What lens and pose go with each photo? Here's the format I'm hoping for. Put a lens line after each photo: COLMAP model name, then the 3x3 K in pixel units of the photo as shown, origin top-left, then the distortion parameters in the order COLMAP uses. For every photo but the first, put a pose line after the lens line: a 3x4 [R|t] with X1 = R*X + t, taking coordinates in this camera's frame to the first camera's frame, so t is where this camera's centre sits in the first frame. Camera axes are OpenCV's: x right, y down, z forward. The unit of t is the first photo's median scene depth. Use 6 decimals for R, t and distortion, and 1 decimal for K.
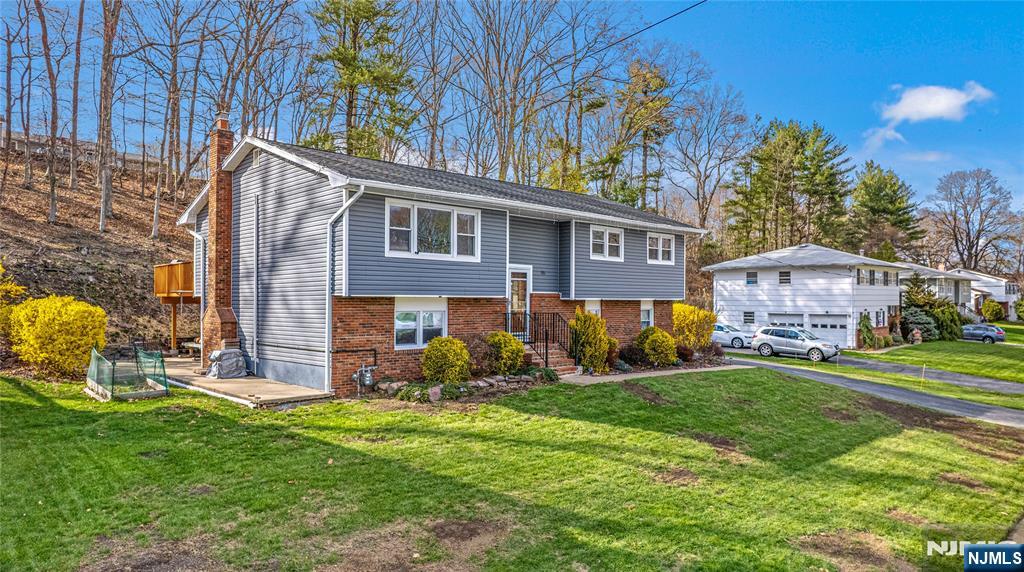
lens RADIAL K [[653.4, 0, 512.0], [0, 653.4, 286.0], [0, 0, 1]] dist [0.000853, 0.000033]
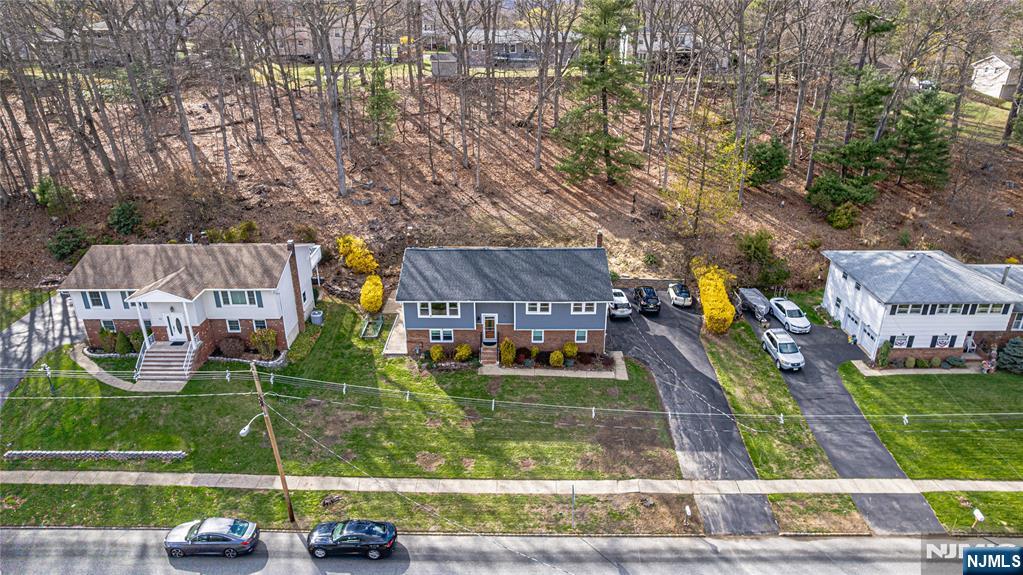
lens RADIAL K [[656.5, 0, 513.4], [0, 656.5, 291.6], [0, 0, 1]] dist [-0.036361, 0.002955]
pose [[0.707377, 0.280571, -0.648766, 1.738106], [0.021780, 0.908758, 0.416756, -1.194867], [0.706501, -0.308933, 0.636723, -0.493171]]
